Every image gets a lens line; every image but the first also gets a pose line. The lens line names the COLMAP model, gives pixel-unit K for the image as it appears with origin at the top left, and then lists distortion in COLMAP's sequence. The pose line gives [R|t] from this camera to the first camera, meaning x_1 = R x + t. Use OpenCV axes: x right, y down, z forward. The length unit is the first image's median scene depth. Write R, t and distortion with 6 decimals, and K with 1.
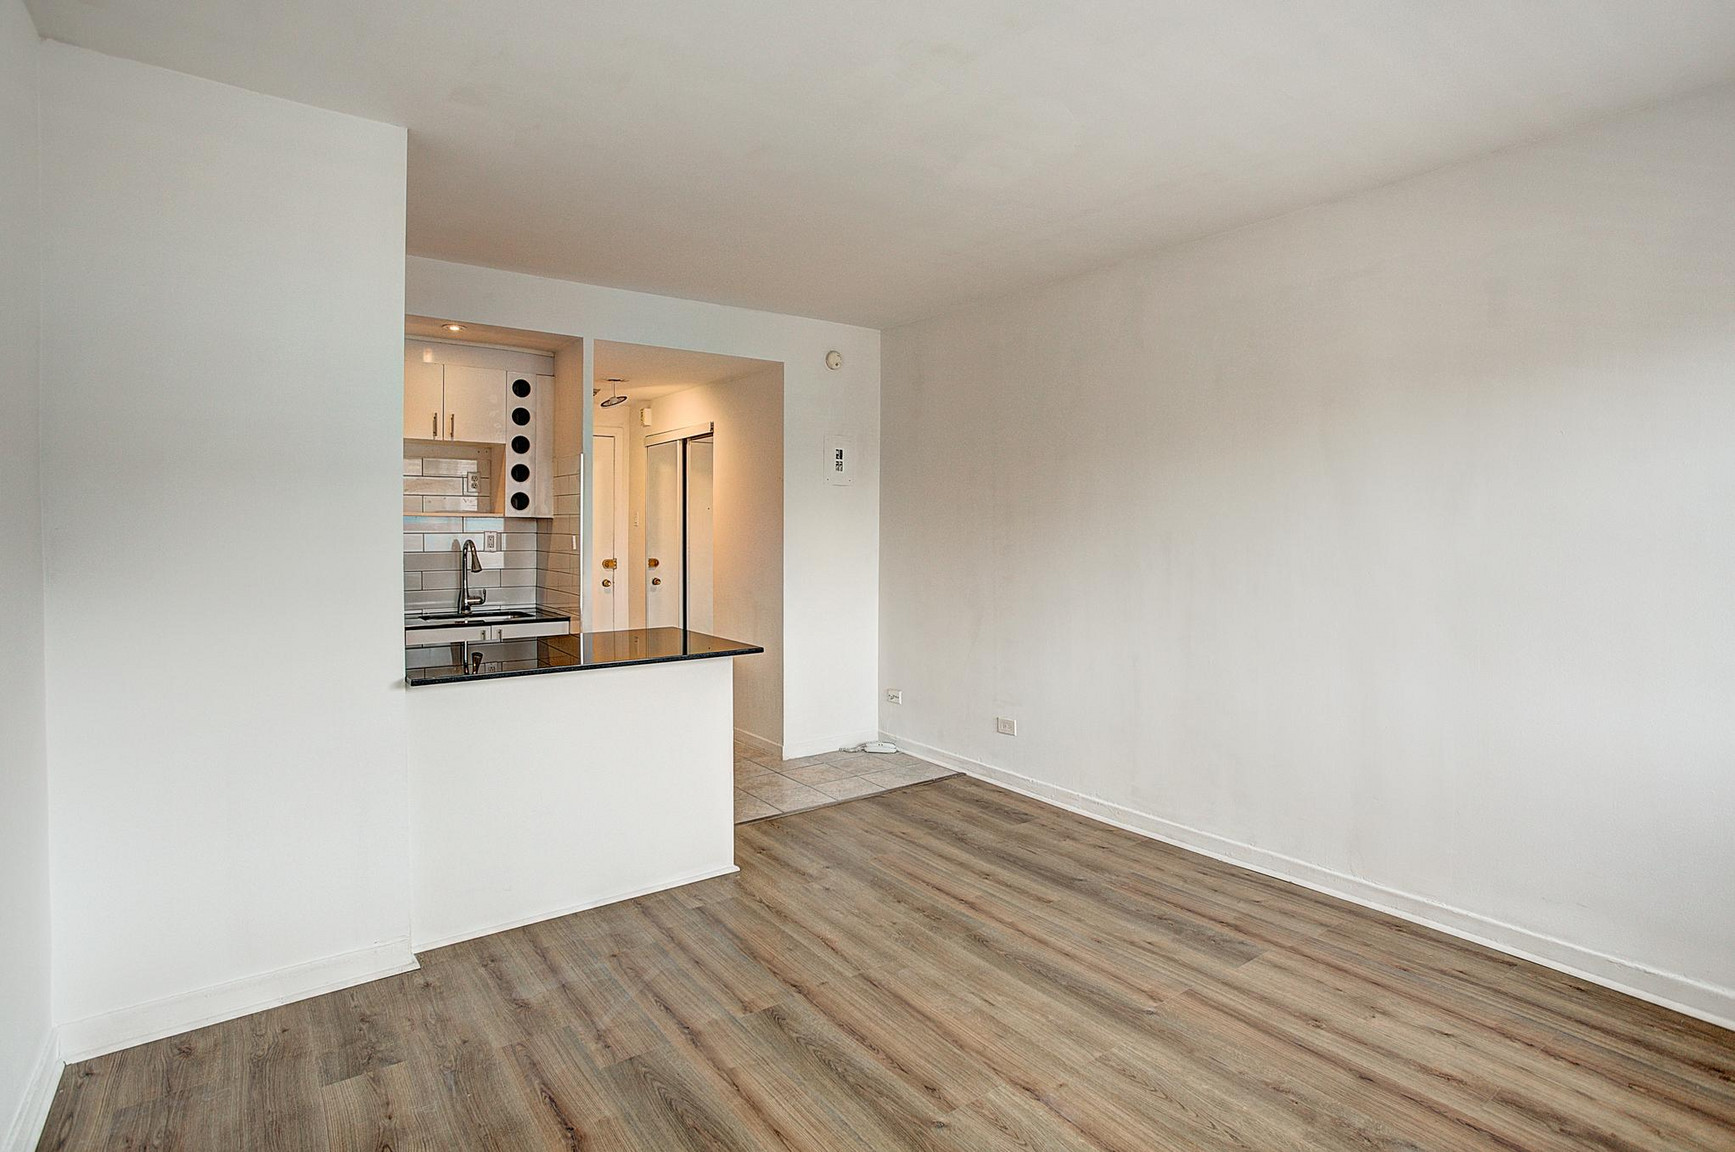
lens RADIAL K [[864.3, 0, 873.8], [0, 864.3, 548.2], [0, 0, 1]] dist [-0.016886, 0.001033]
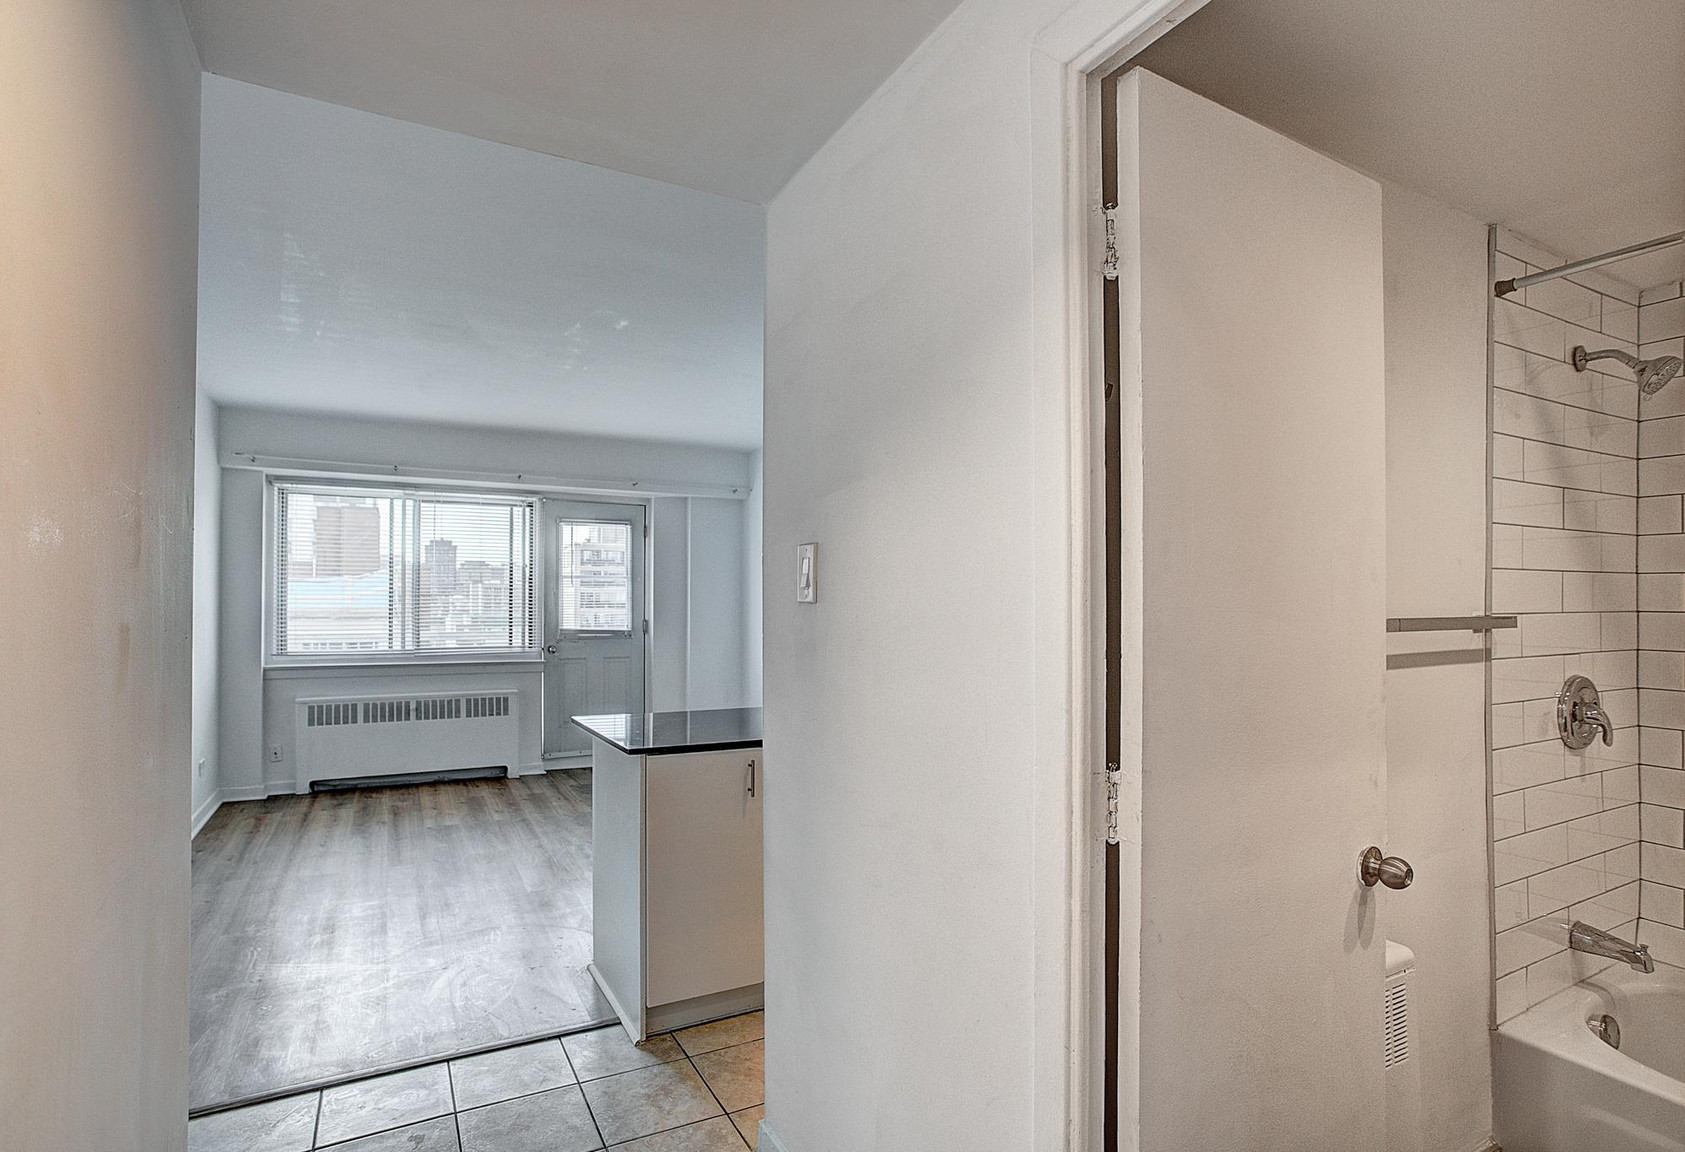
lens RADIAL K [[841.9, 0, 842.2], [0, 841.9, 605.3], [0, 0, 1]] dist [0.013469, 0.000017]
pose [[-0.990727, -0.007963, 0.135636, -0.436662], [-0.004466, 0.999650, 0.026067, -0.030748], [-0.135796, 0.025220, -0.990416, 1.493617]]
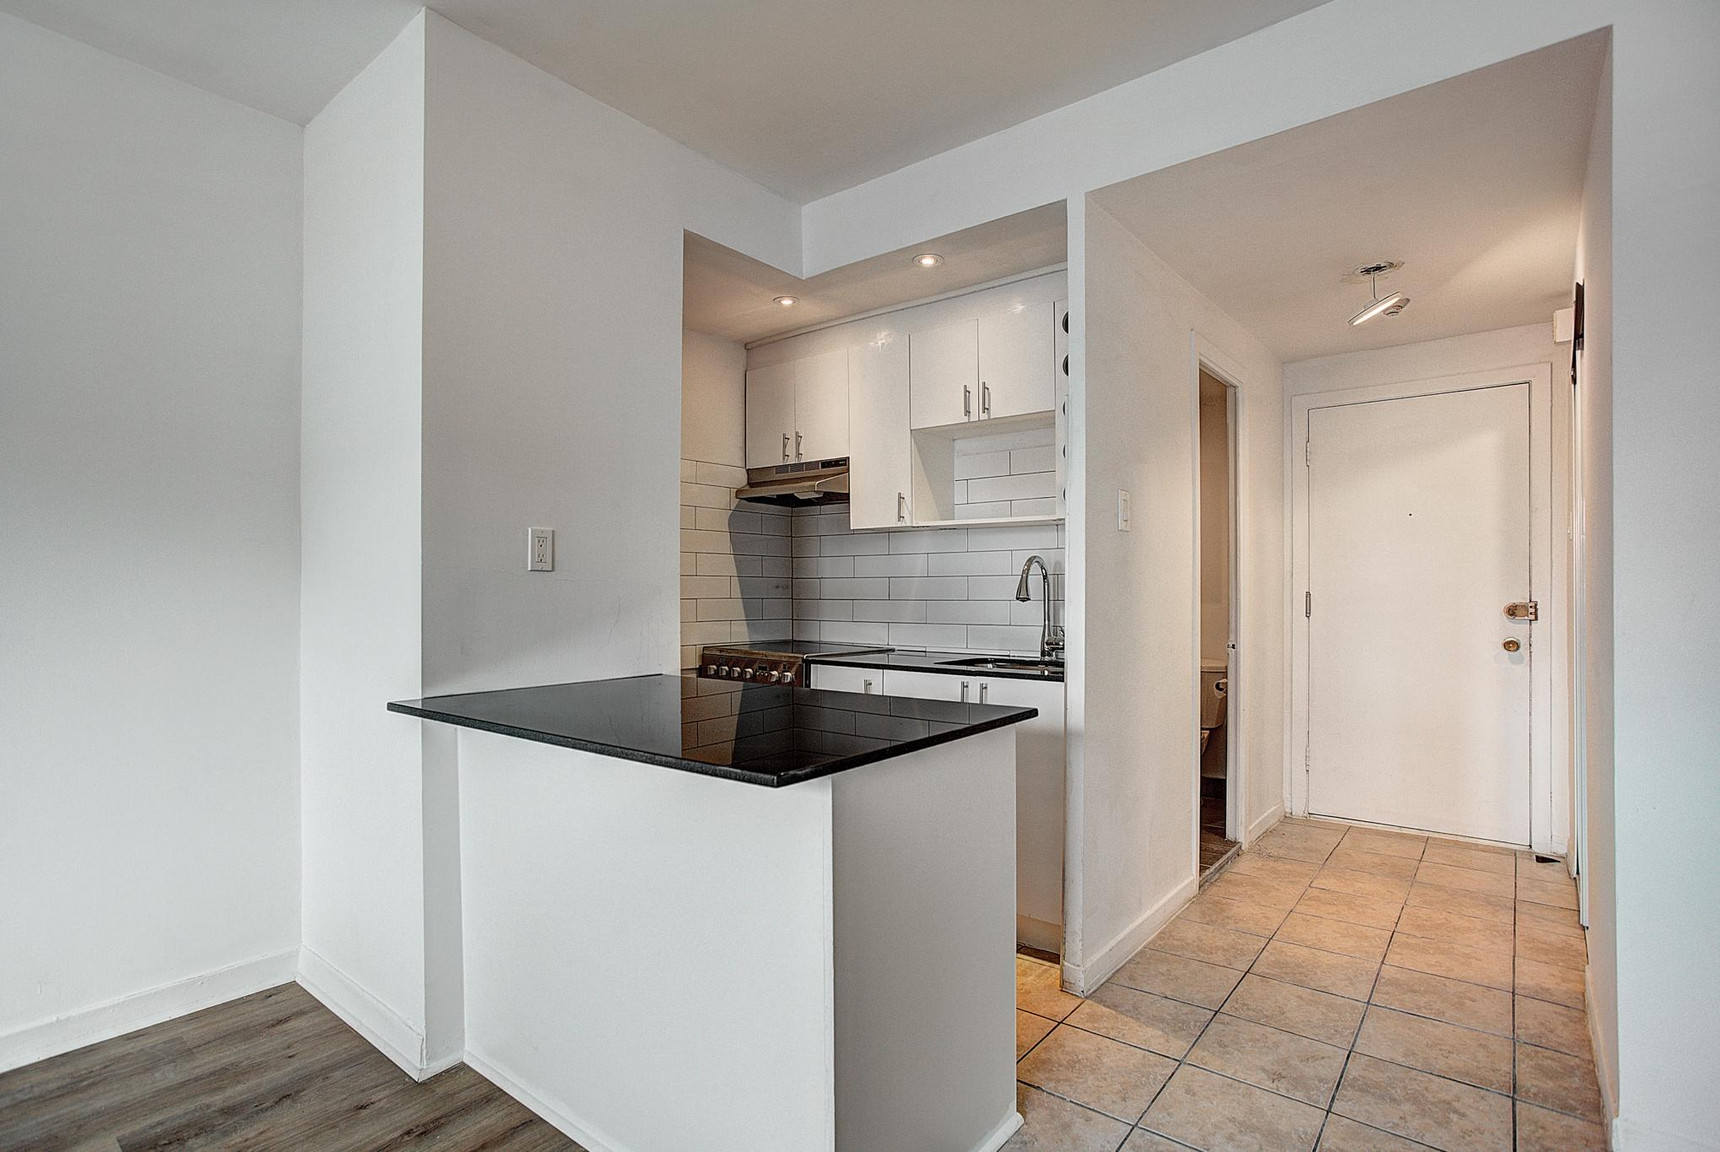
lens RADIAL K [[850.8, 0, 831.3], [0, 850.8, 570.1], [0, 0, 1]] dist [-0.042297, 0.024251]
pose [[0.229282, -0.028098, -0.972954, 0.181304], [-0.022603, 0.999160, -0.034181, 0.032368], [0.973098, 0.029829, 0.228454, 0.732246]]
